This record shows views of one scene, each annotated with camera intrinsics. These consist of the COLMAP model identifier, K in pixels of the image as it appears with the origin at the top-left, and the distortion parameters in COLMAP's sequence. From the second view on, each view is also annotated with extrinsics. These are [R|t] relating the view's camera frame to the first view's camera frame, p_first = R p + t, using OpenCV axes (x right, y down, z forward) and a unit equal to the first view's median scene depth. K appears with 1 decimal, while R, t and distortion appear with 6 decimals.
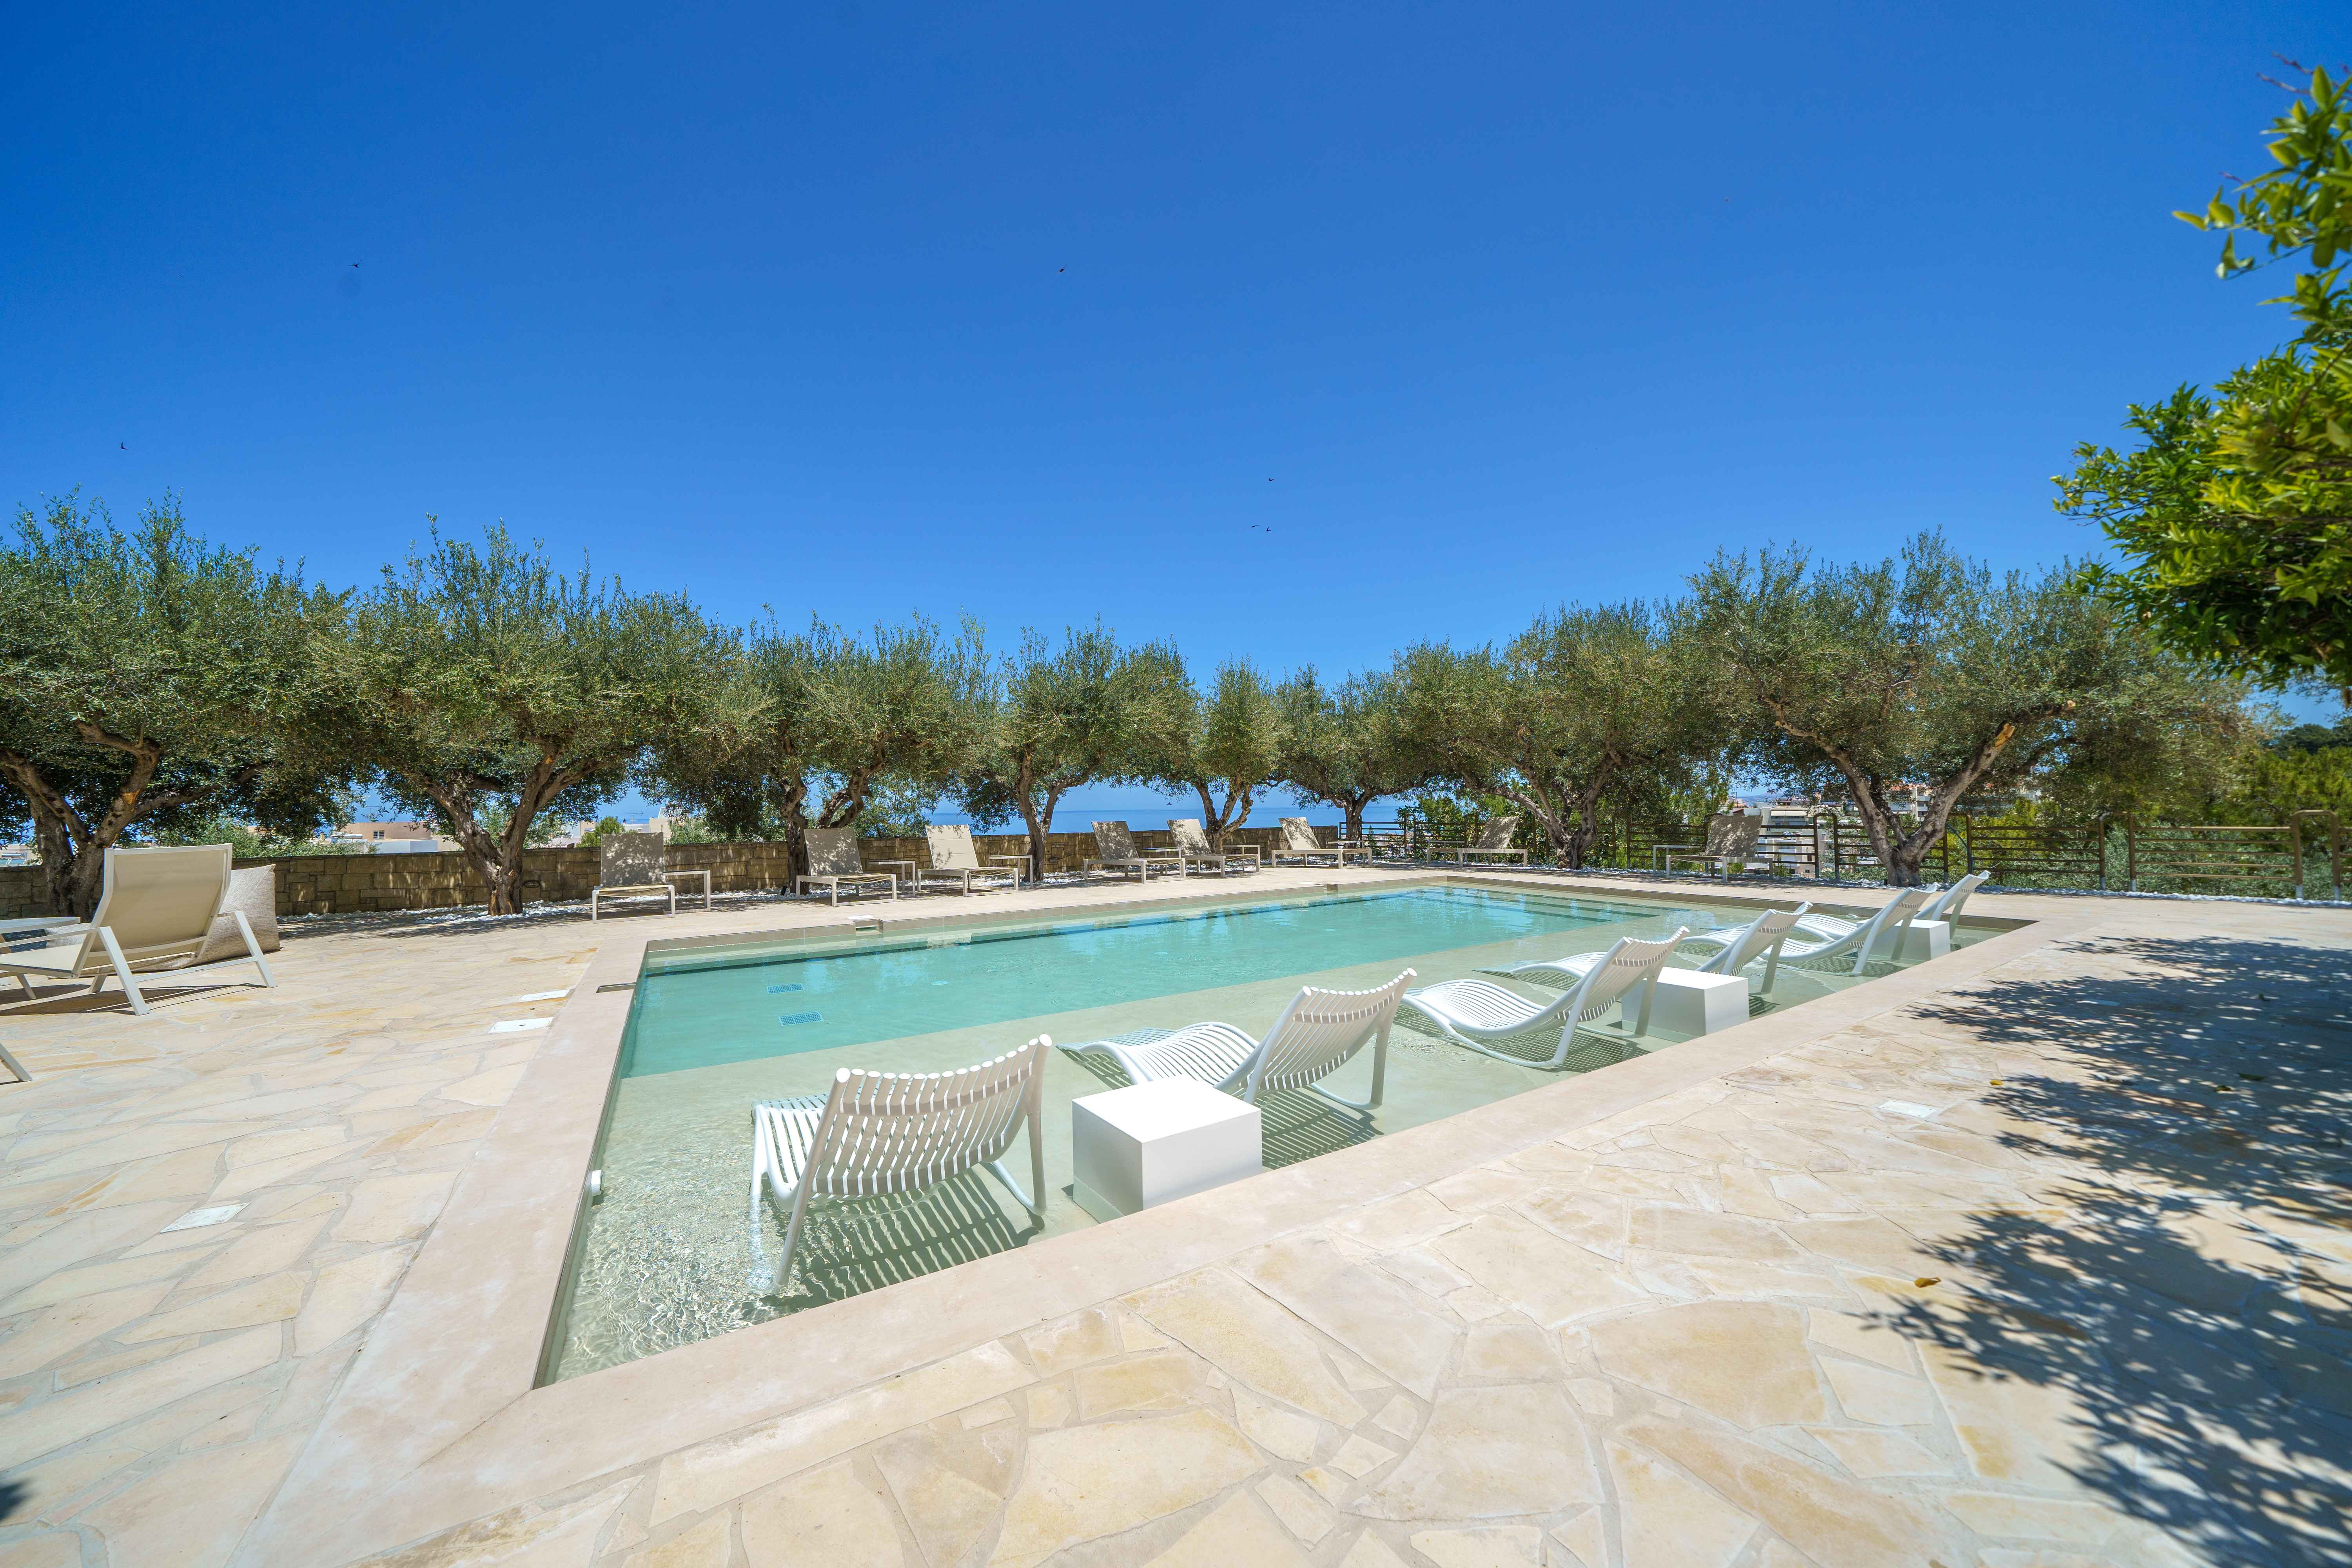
lens RADIAL K [[819.1, 0, 1173.9], [0, 819.1, 783.2], [0, 0, 1]] dist [-0.026890, 0.002887]
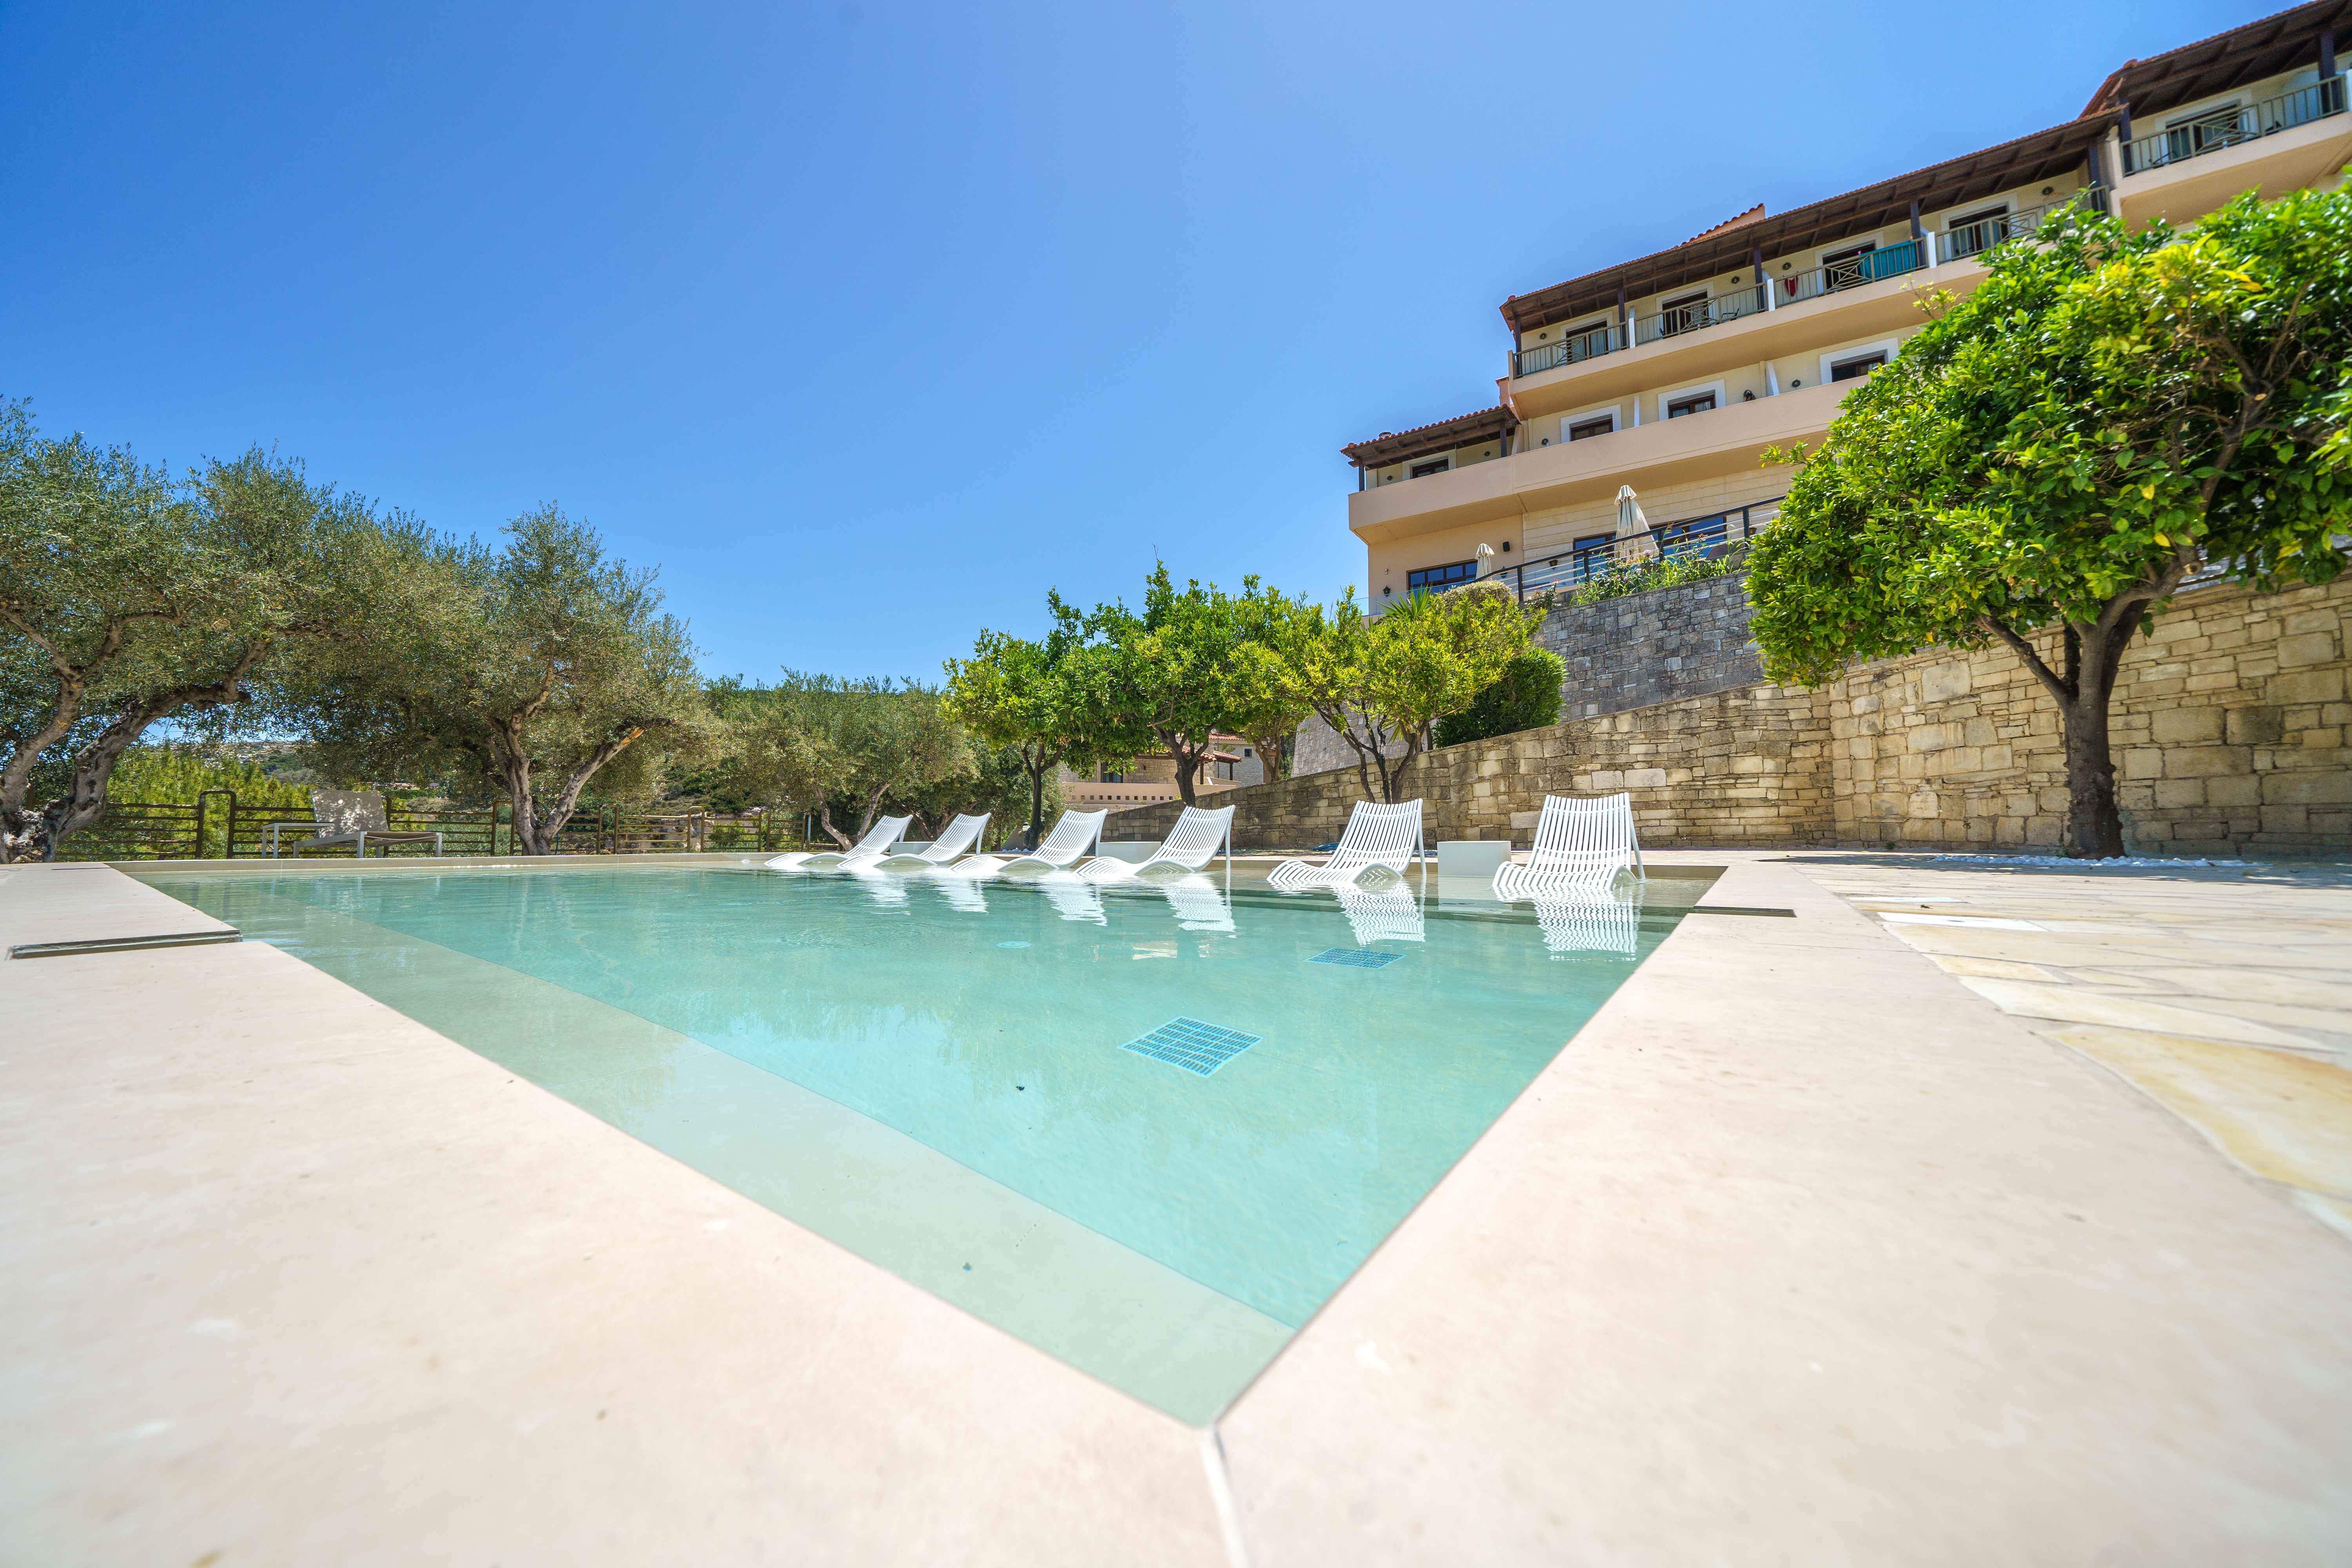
lens RADIAL K [[817.7, 0, 1171.8], [0, 817.7, 785.8], [0, 0, 1]] dist [-0.022118, 0.000221]
pose [[-0.395707, 0.076176, 0.915212, -0.428070], [-0.016488, 0.995804, -0.090013, 0.108050], [-0.918229, -0.050709, -0.392790, 0.640961]]
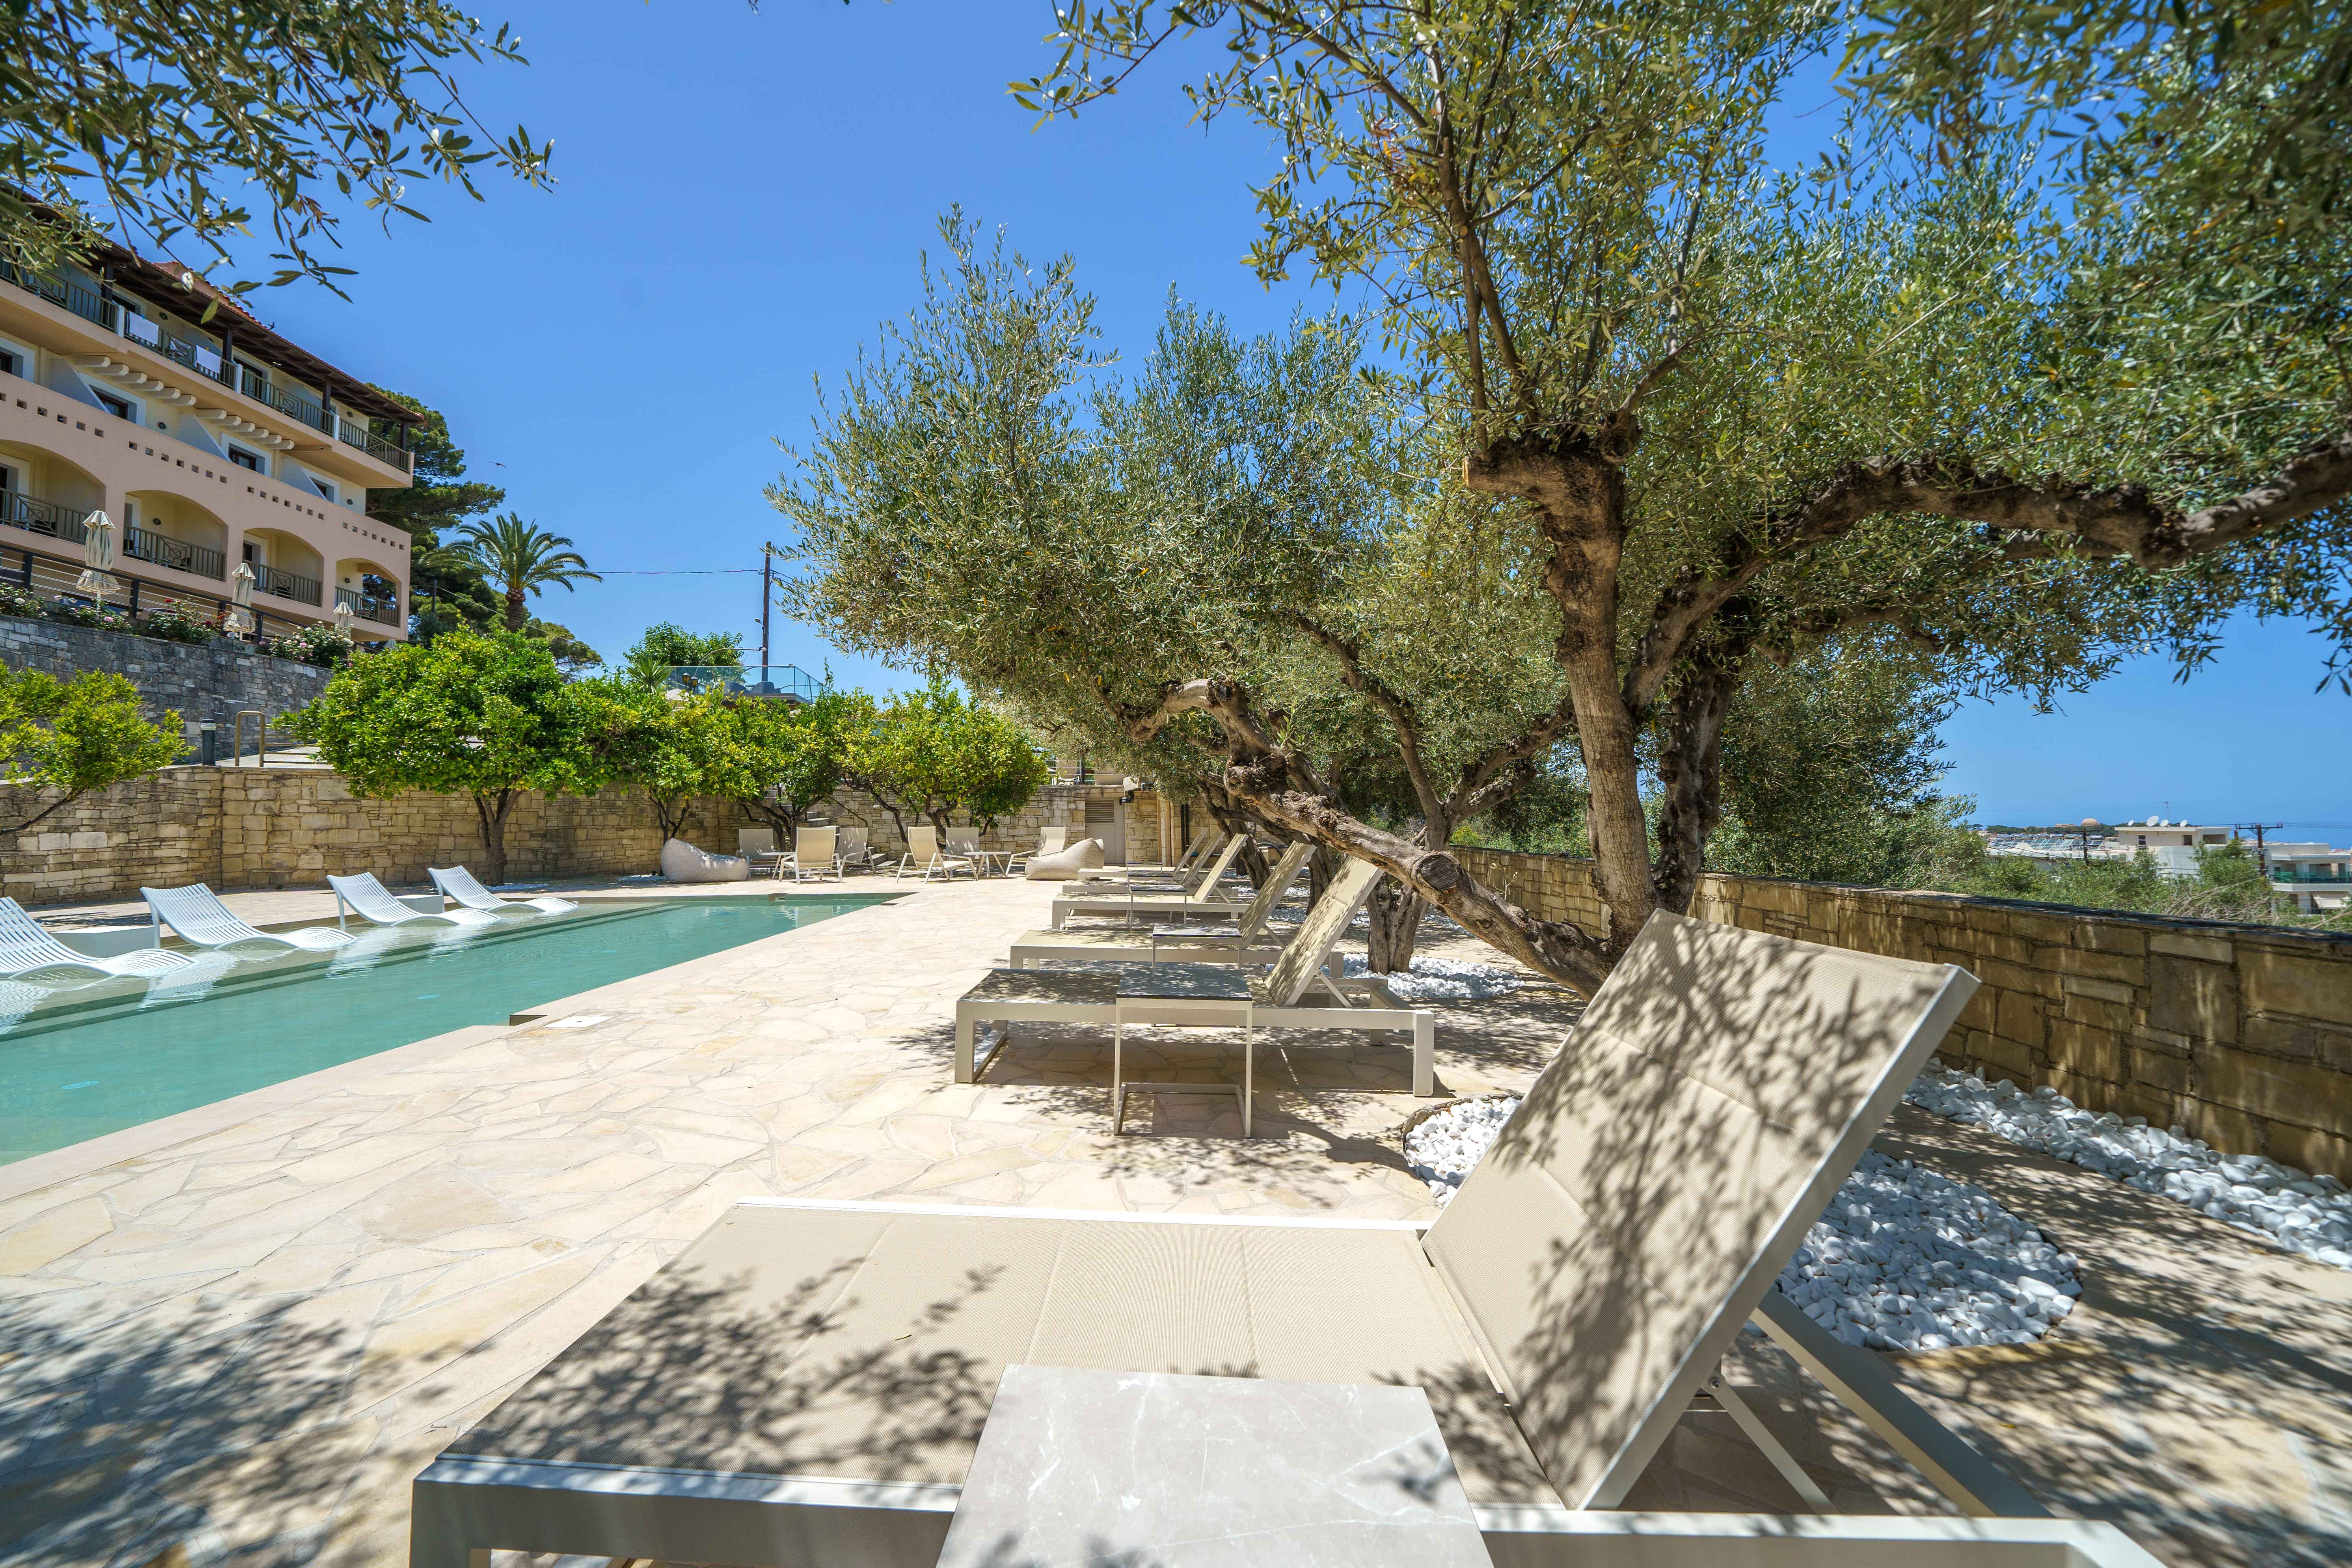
lens RADIAL K [[845.0, 0, 1175.8], [0, 845.0, 784.5], [0, 0, 1]] dist [-0.030771, 0.004181]
pose [[-0.510048, -0.009864, -0.860089, 0.371813], [0.045624, 0.998216, -0.038504, 0.040456], [0.858935, -0.058879, -0.508688, 1.490026]]
